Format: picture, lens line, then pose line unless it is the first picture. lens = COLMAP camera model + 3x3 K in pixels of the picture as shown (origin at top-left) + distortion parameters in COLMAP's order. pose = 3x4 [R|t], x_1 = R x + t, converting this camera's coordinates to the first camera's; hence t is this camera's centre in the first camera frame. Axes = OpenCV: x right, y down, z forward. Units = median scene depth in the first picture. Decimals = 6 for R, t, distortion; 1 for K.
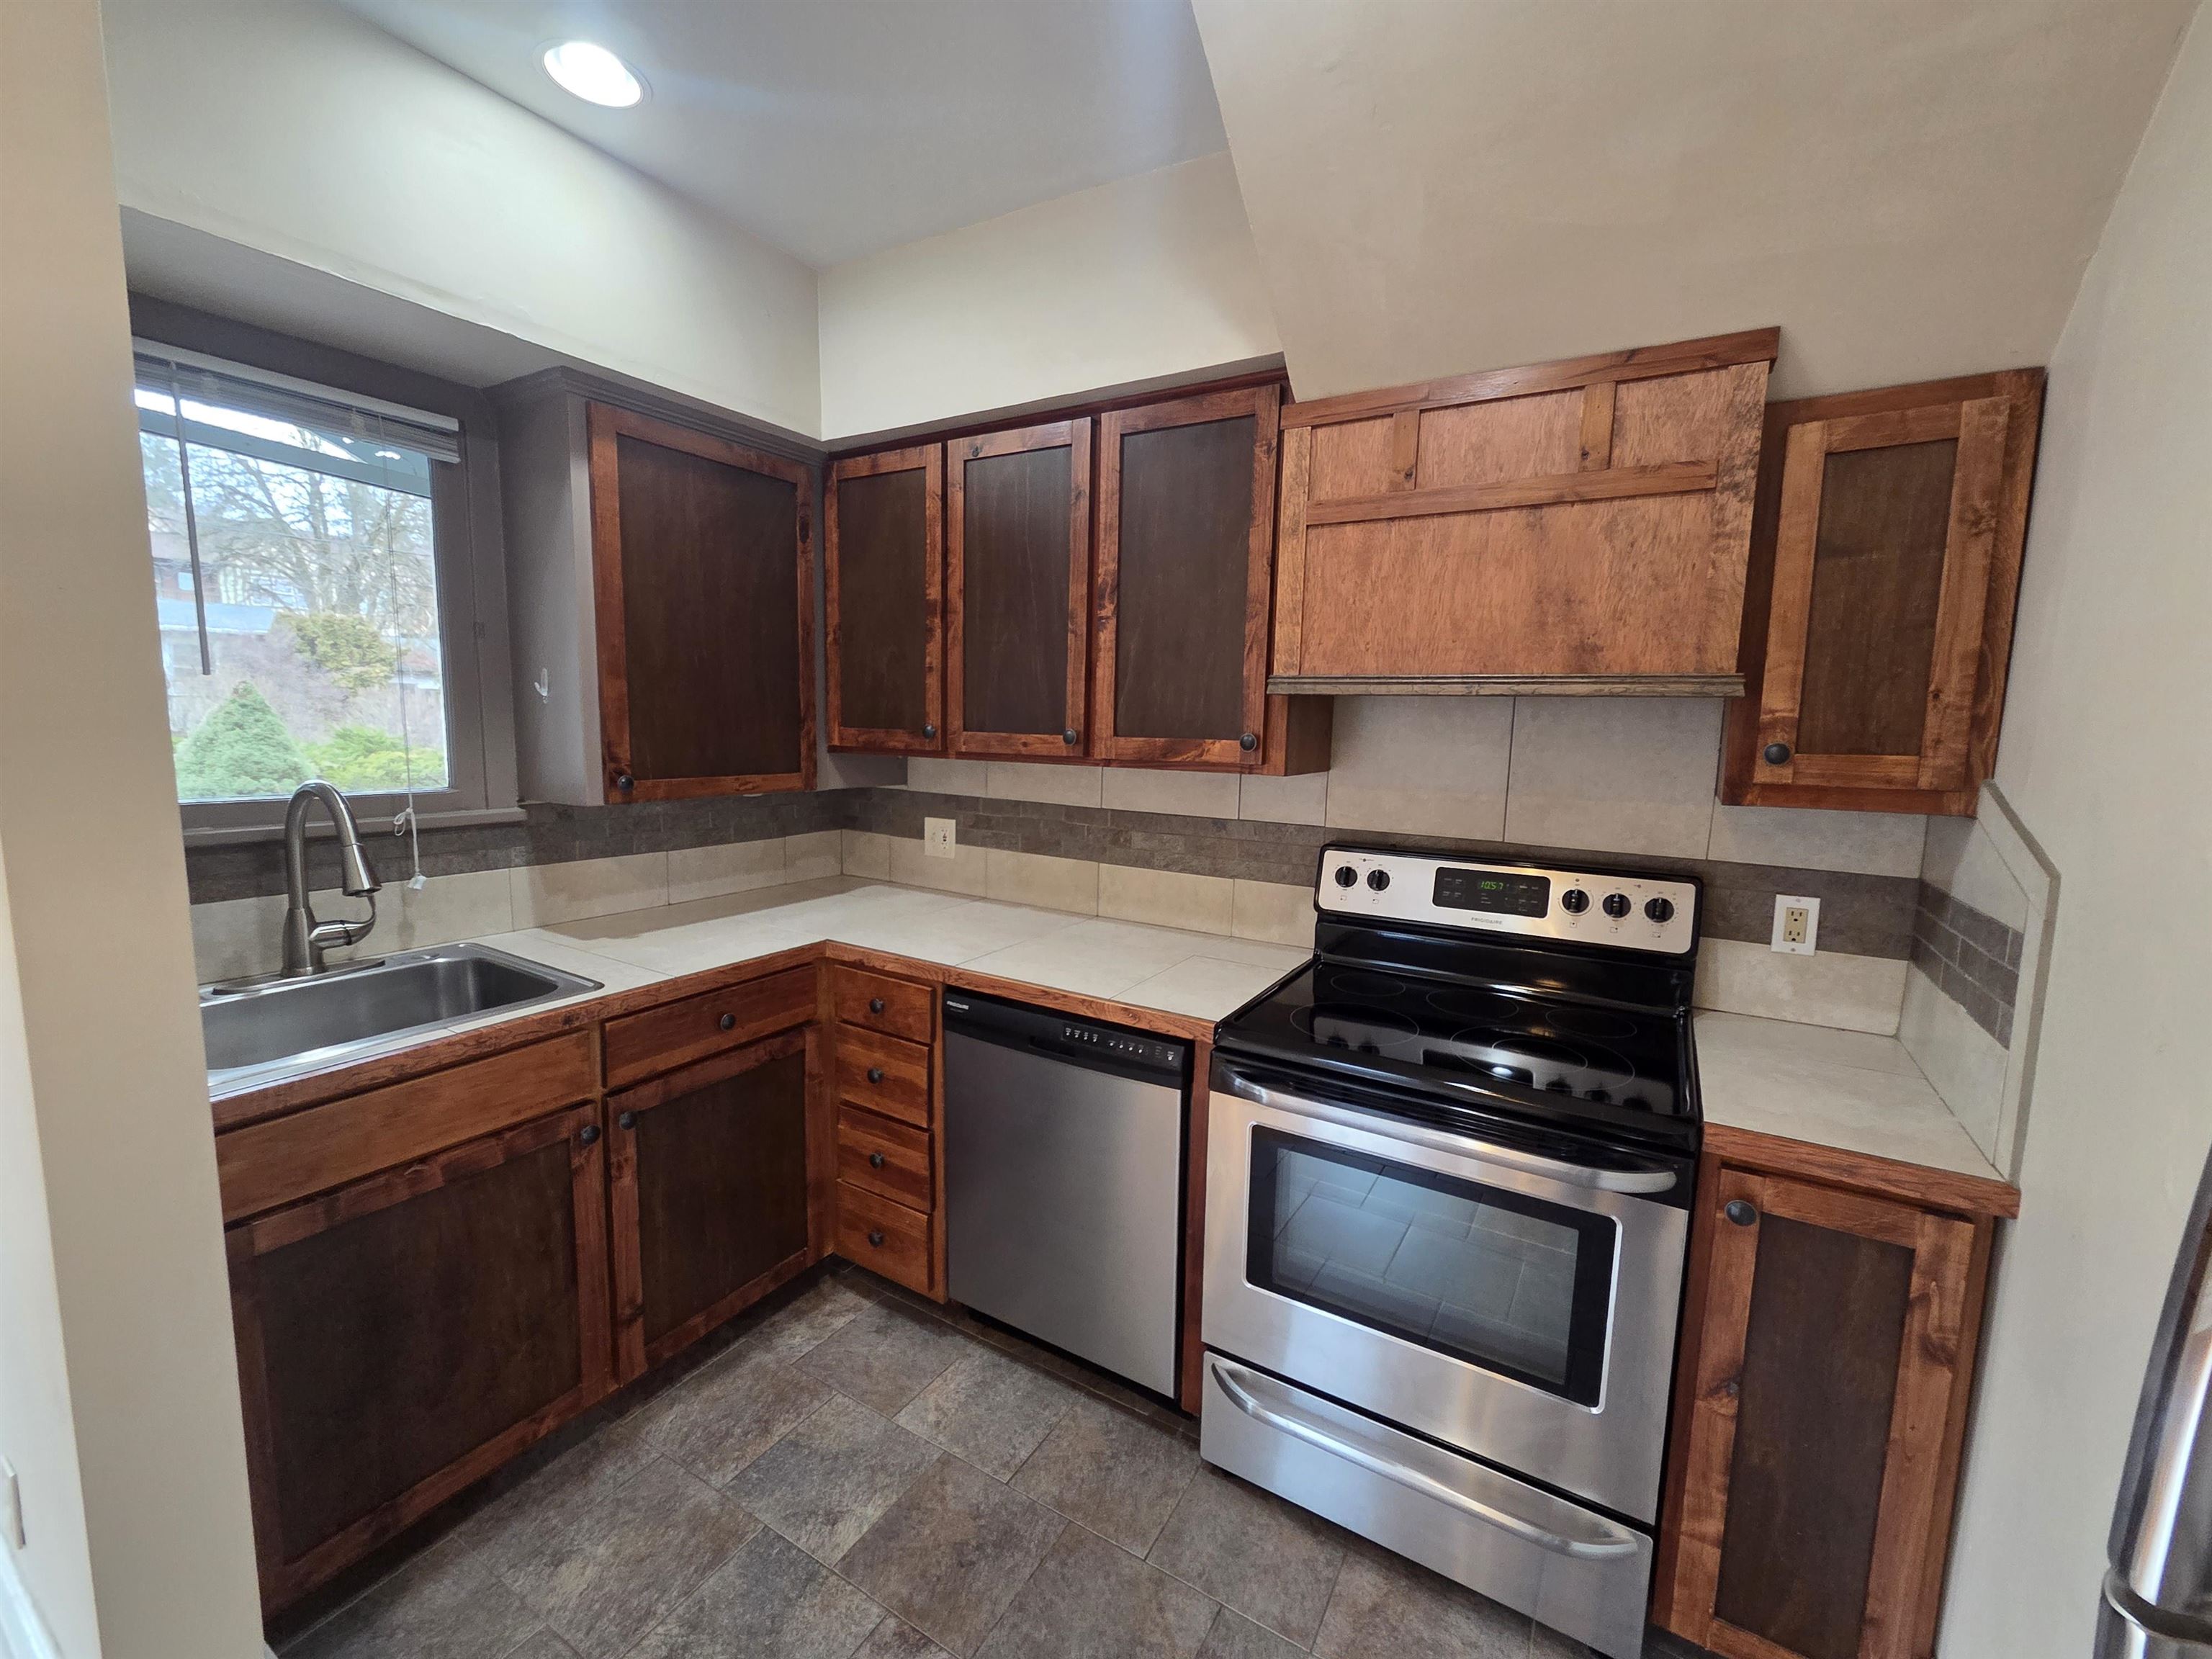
lens RADIAL K [[905.7, 0, 1103.6], [0, 905.7, 828.7], [0, 0, 1]] dist [0.000194, 0.000639]
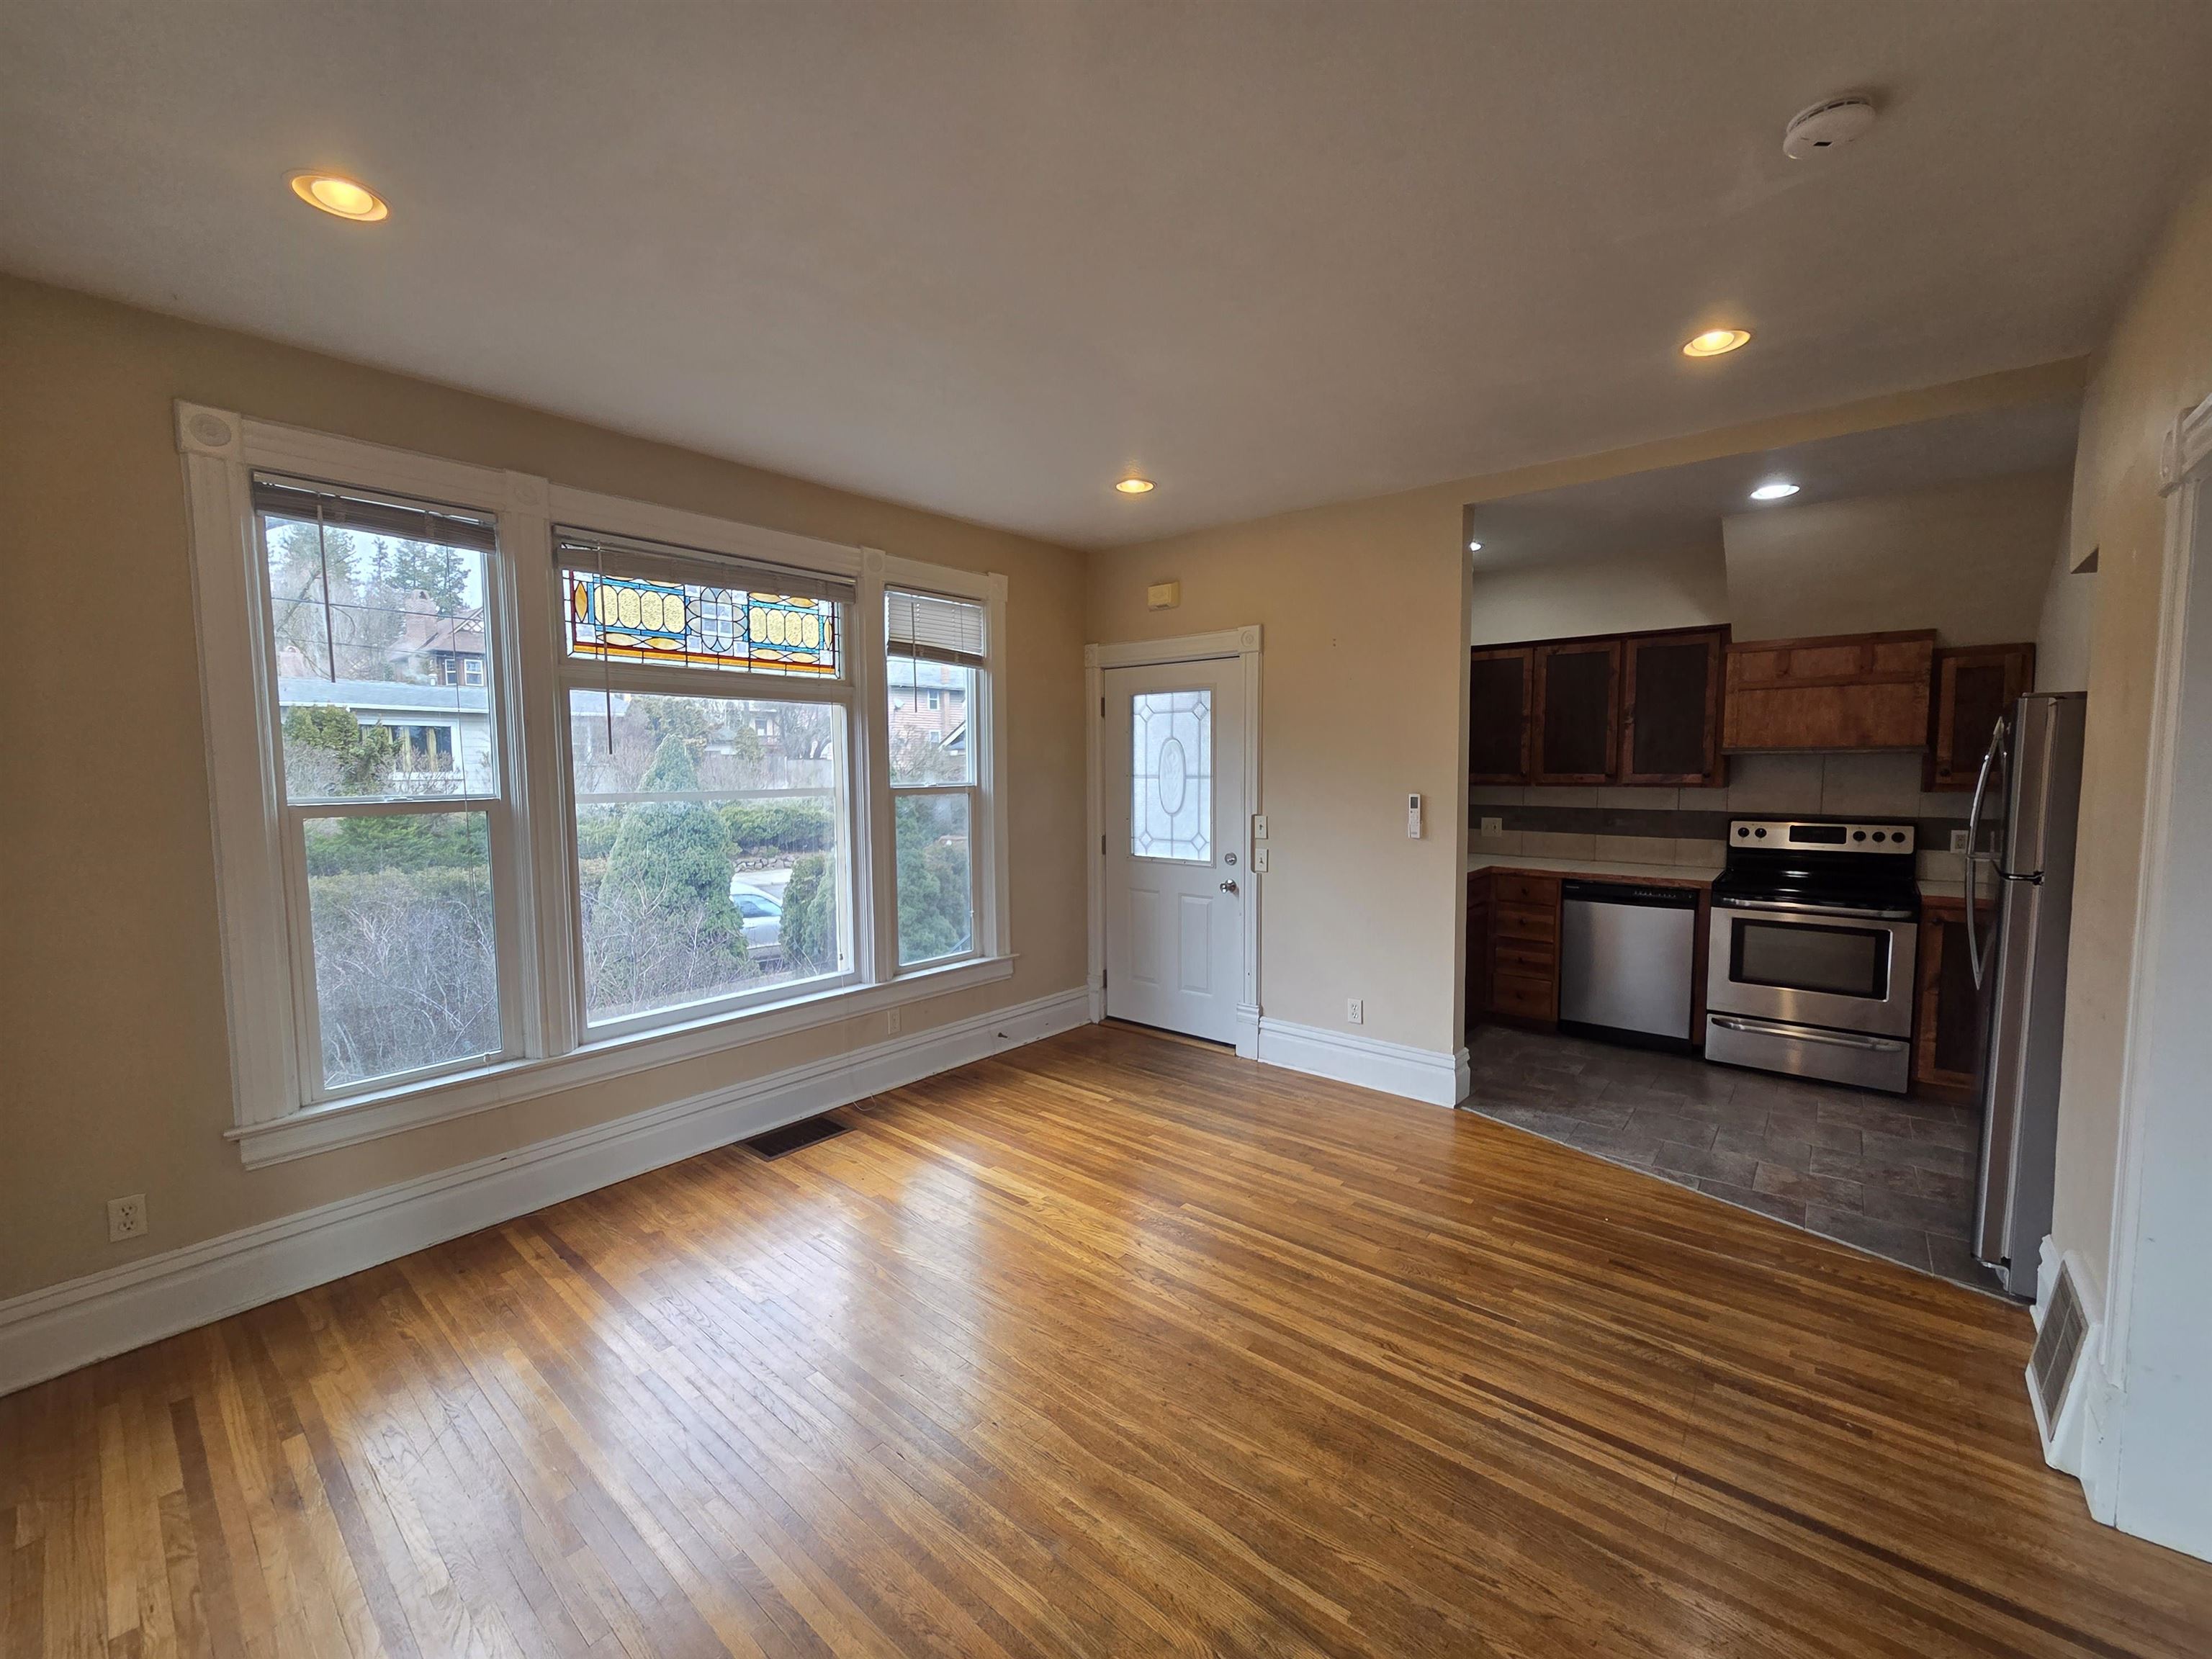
lens RADIAL K [[905.7, 0, 1112.3], [0, 905.7, 832.6], [0, 0, 1]] dist [0.000194, 0.000639]
pose [[0.989174, -0.018248, -0.145607, -1.179196], [0.011755, 0.998903, -0.045332, 0.168414], [0.146275, 0.043129, 0.988303, -1.805295]]
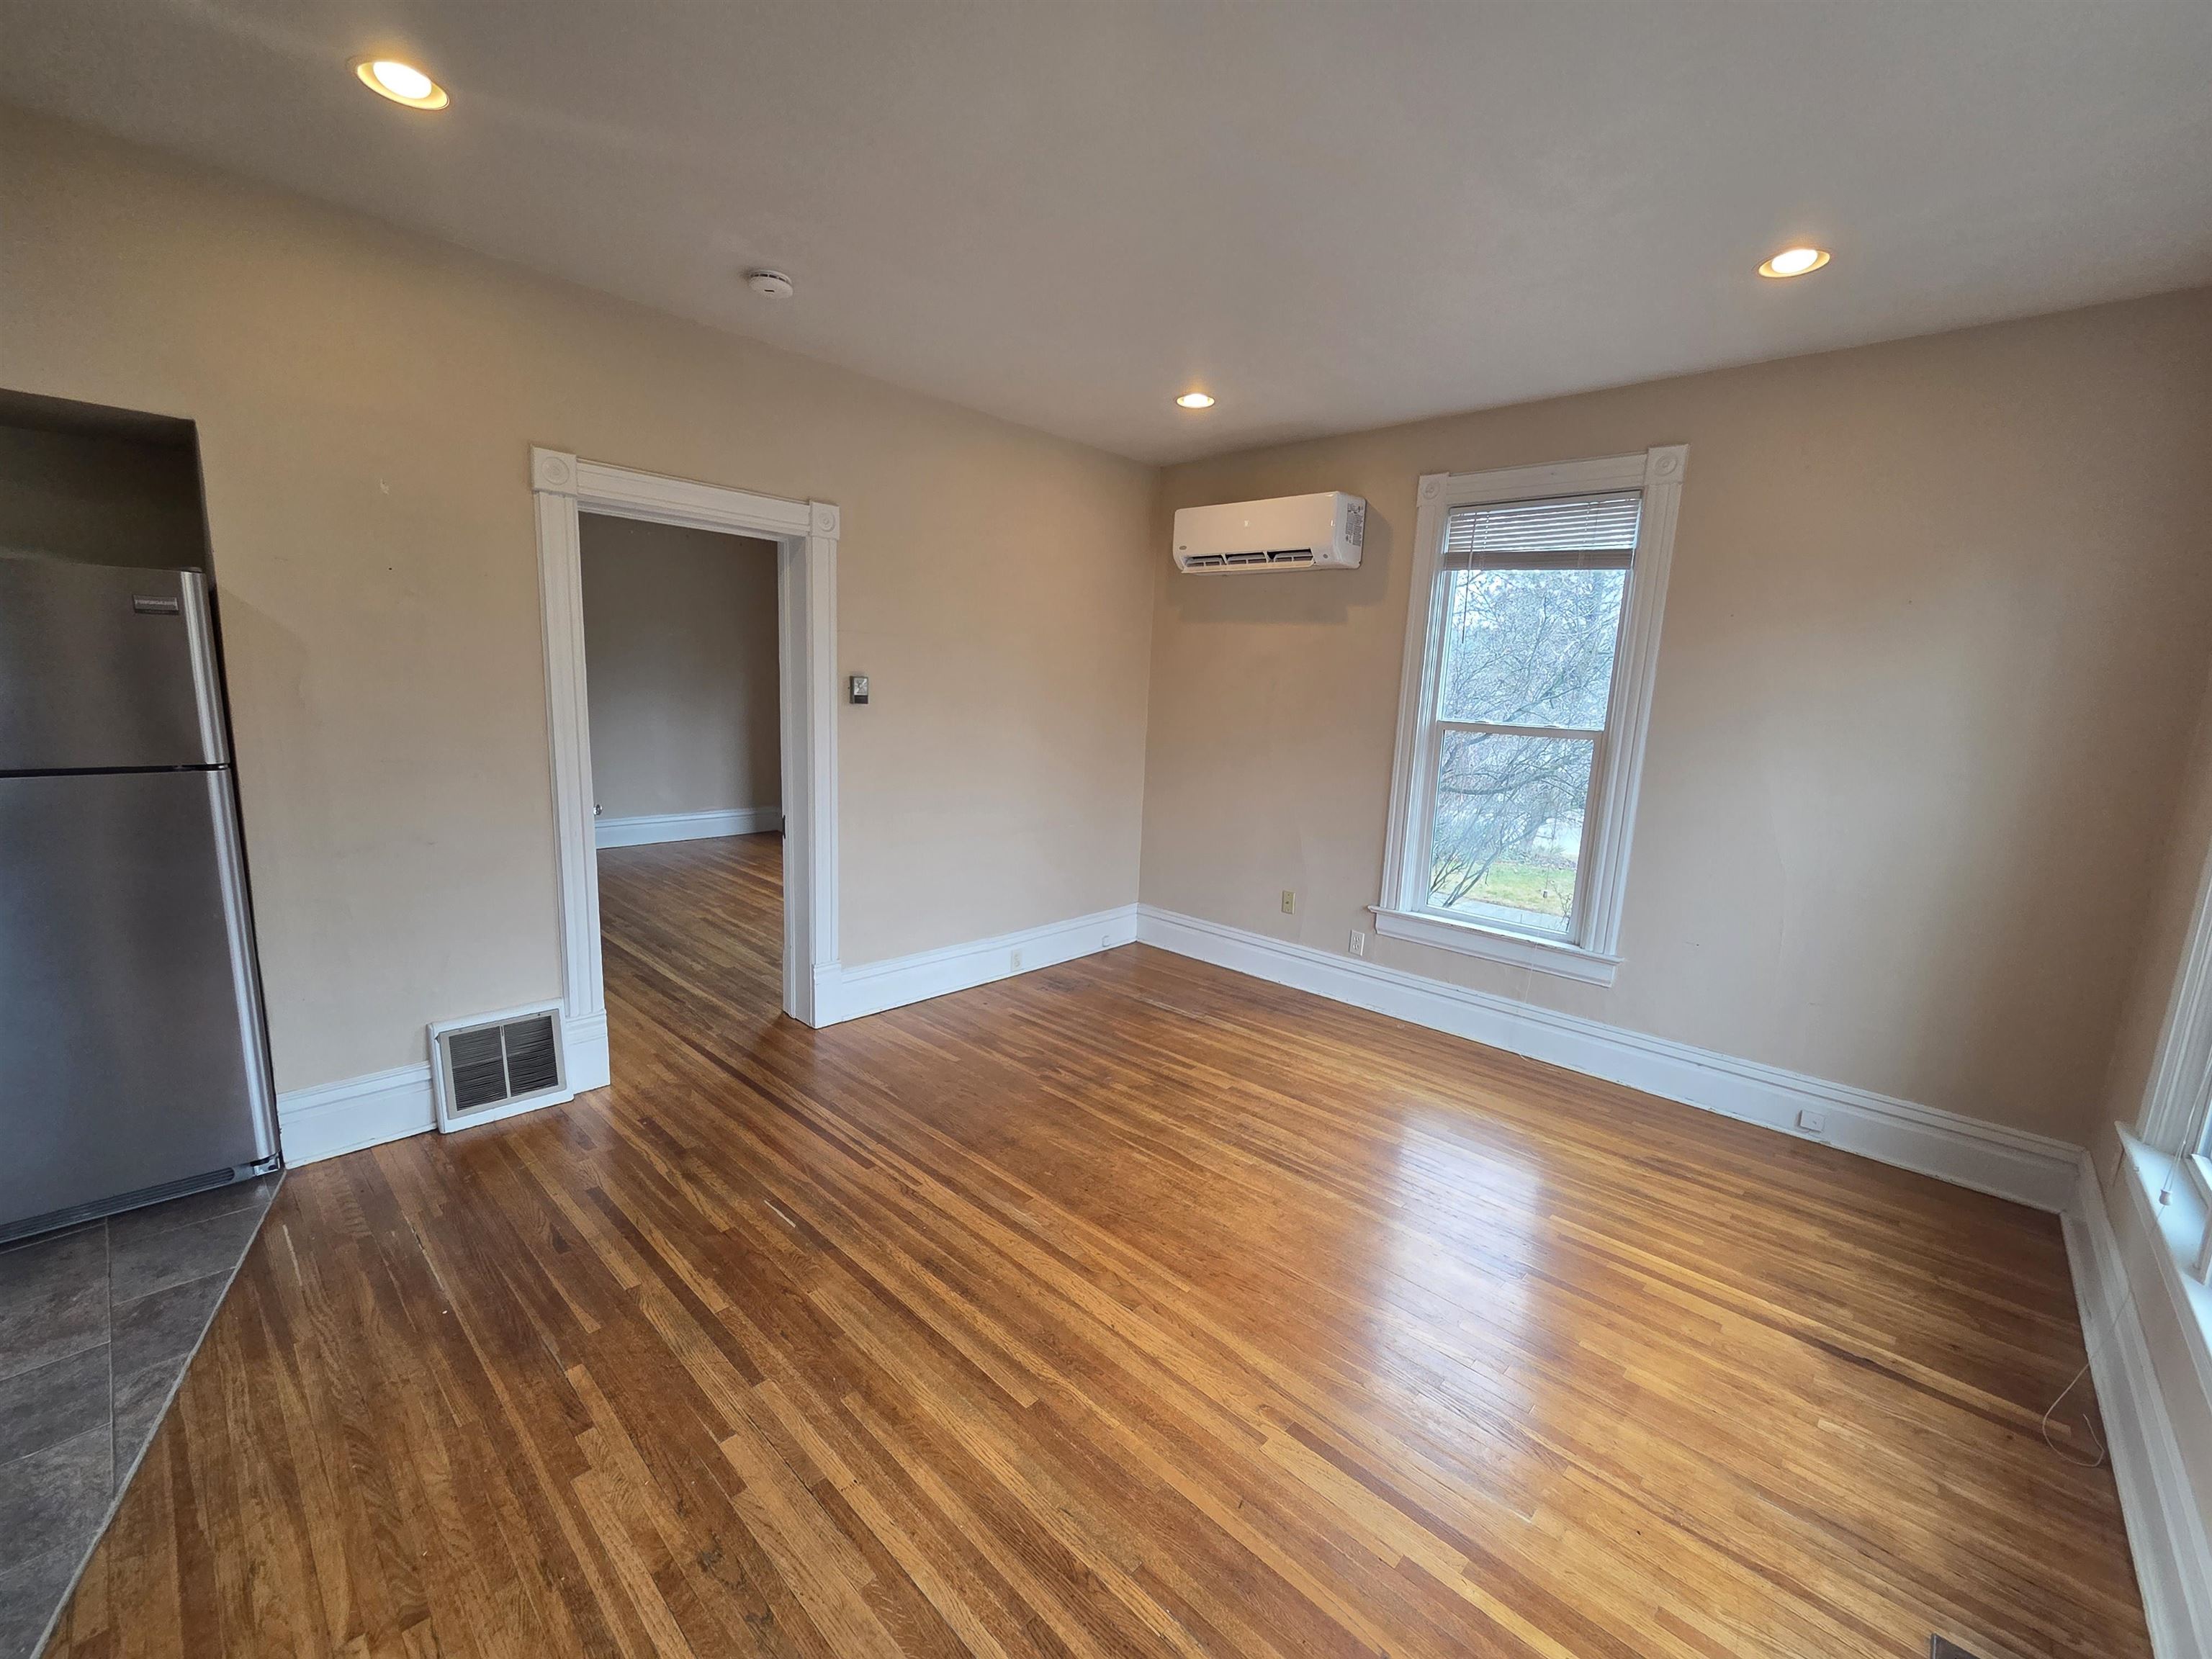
lens RADIAL K [[905.7, 0, 1108.8], [0, 905.7, 838.5], [0, 0, 1]] dist [0.000194, 0.000639]
pose [[-0.977109, -0.101628, 0.186896, -1.546493], [-0.043394, 0.955259, 0.292571, -0.163965], [-0.208267, 0.277763, -0.937802, 0.870833]]
